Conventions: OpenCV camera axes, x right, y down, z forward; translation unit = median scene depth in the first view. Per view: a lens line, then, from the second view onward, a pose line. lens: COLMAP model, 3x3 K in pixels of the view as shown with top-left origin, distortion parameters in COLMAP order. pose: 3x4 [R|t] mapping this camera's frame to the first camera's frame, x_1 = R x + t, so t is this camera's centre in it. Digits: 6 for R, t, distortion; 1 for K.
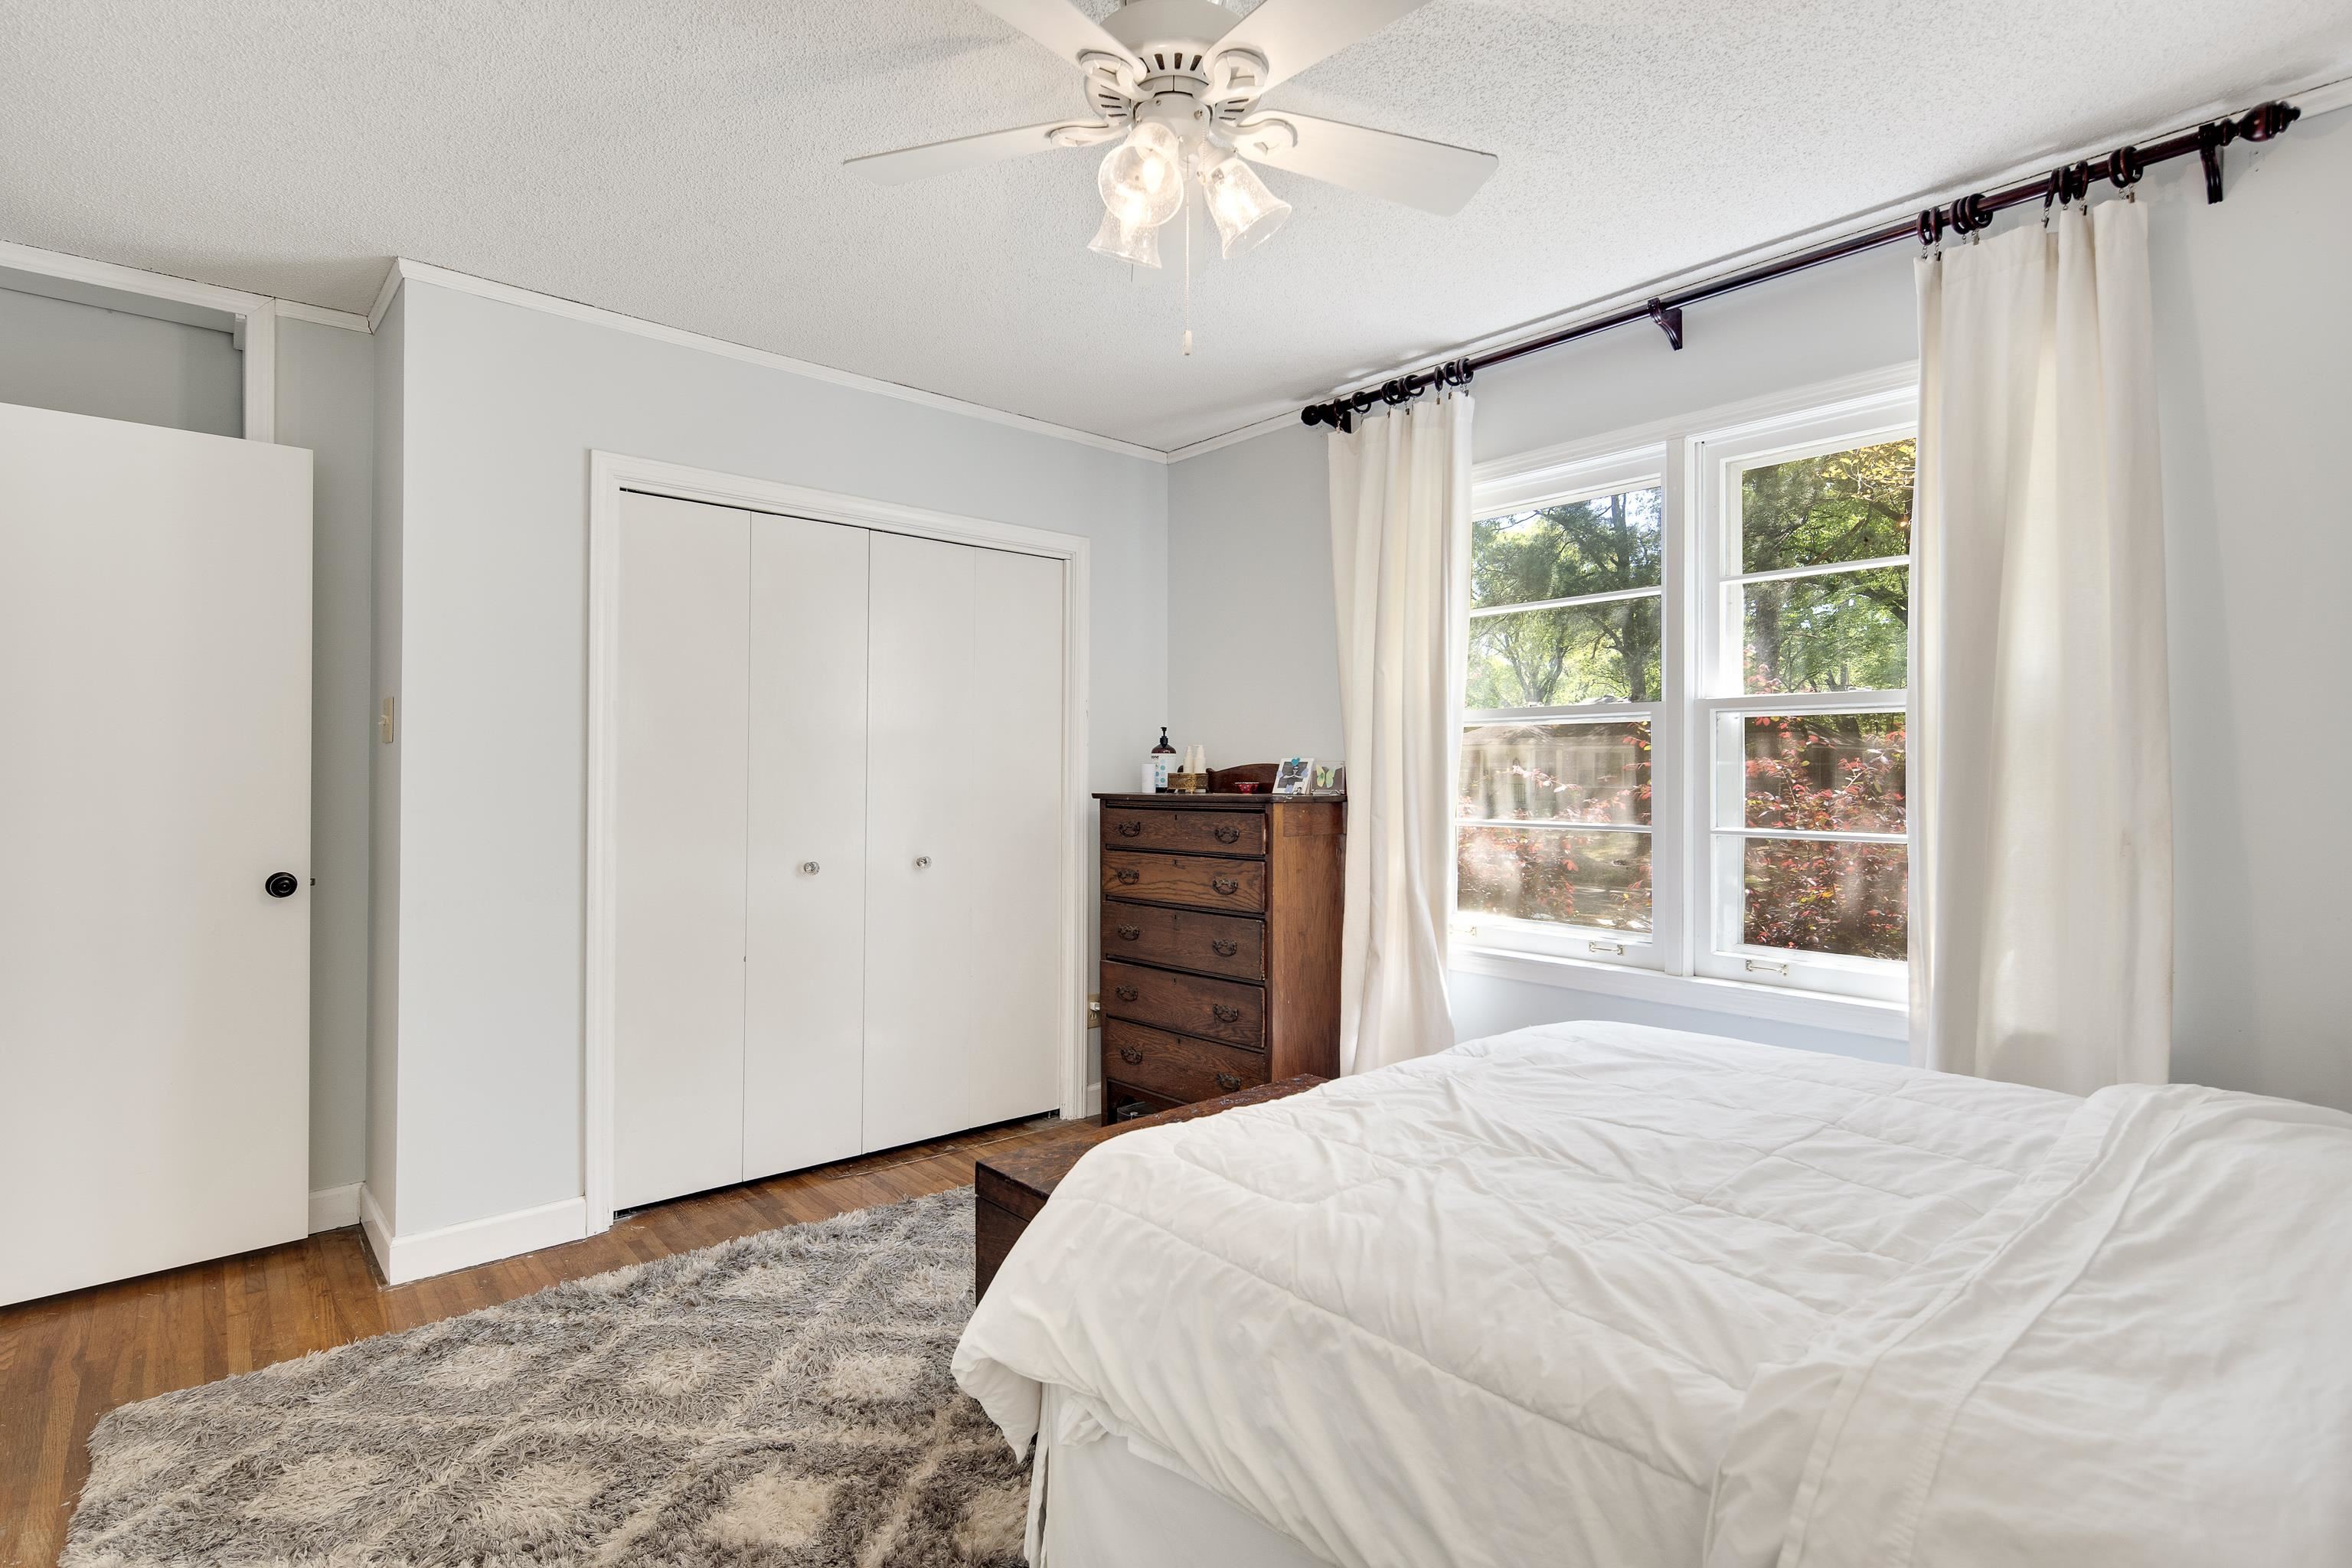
lens RADIAL K [[1142.8, 0, 1164.4], [0, 1142.8, 759.1], [0, 0, 1]] dist [-0.000954, -0.000948]
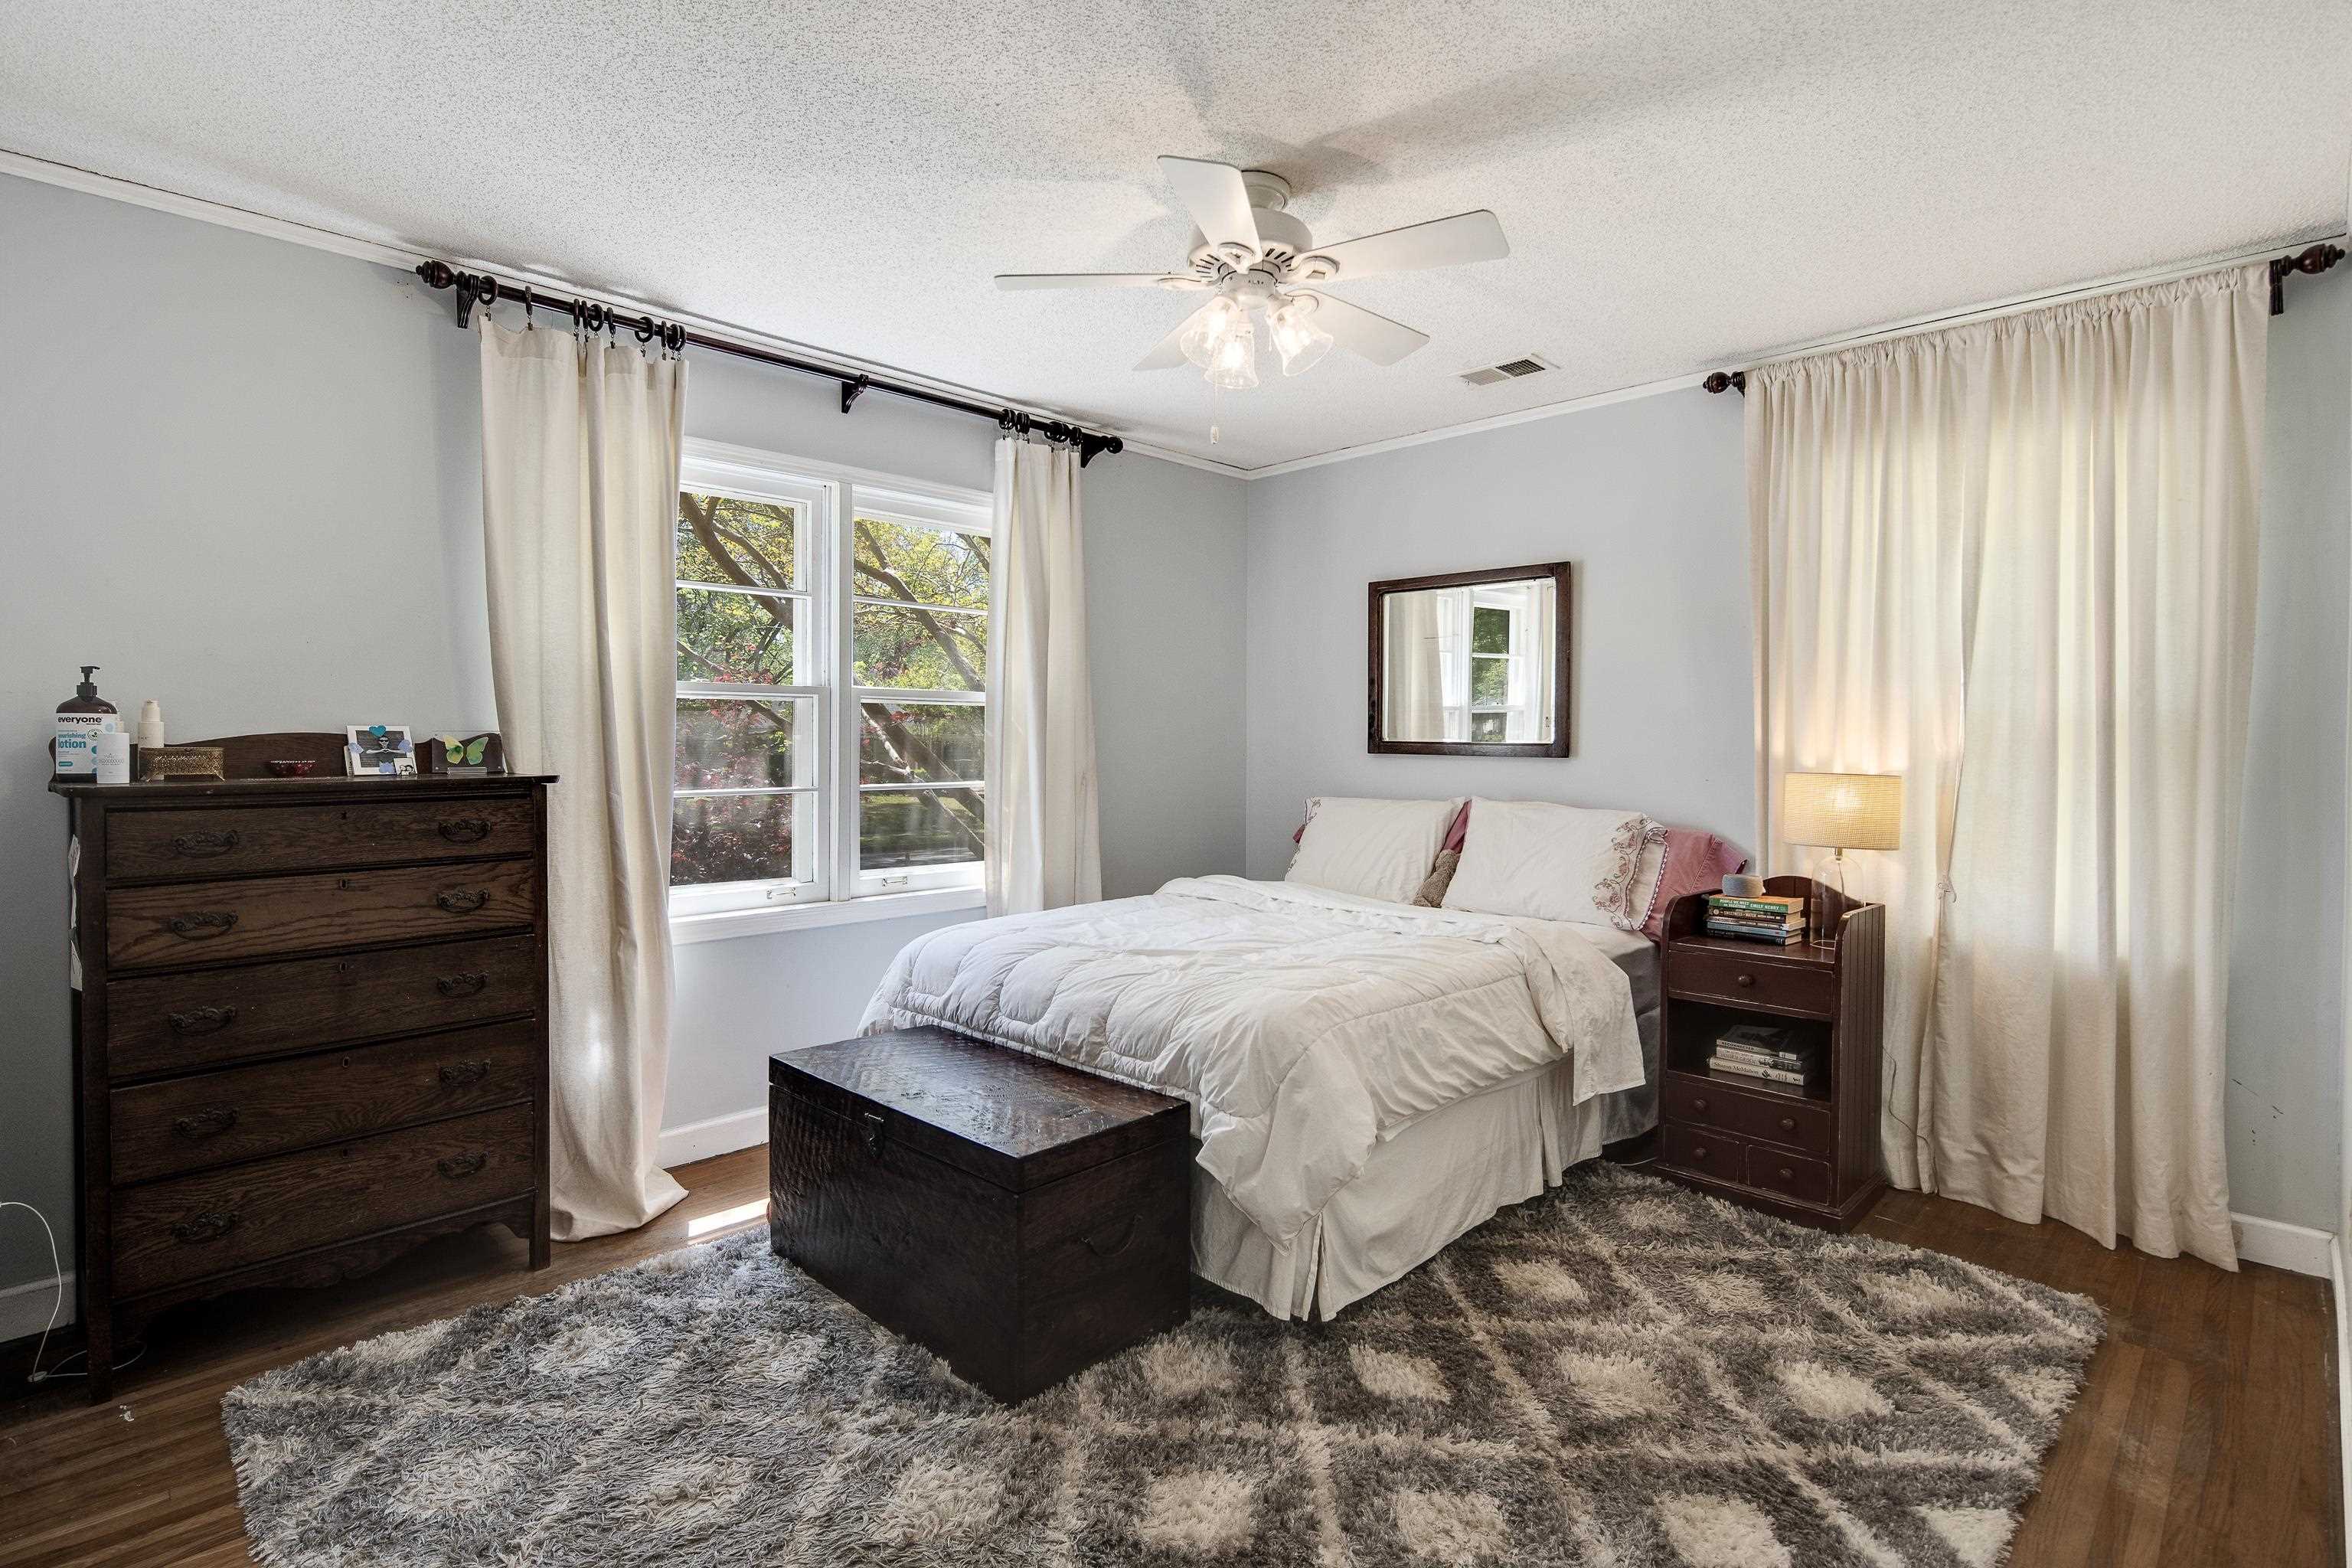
lens RADIAL K [[1142.8, 0, 1164.4], [0, 1142.8, 759.1], [0, 0, 1]] dist [-0.000954, -0.000948]
pose [[-0.073303, -0.017630, 0.997154, -0.722316], [-0.010794, 0.999799, 0.016884, 0.002989], [-0.997251, -0.009525, -0.073479, 0.616218]]
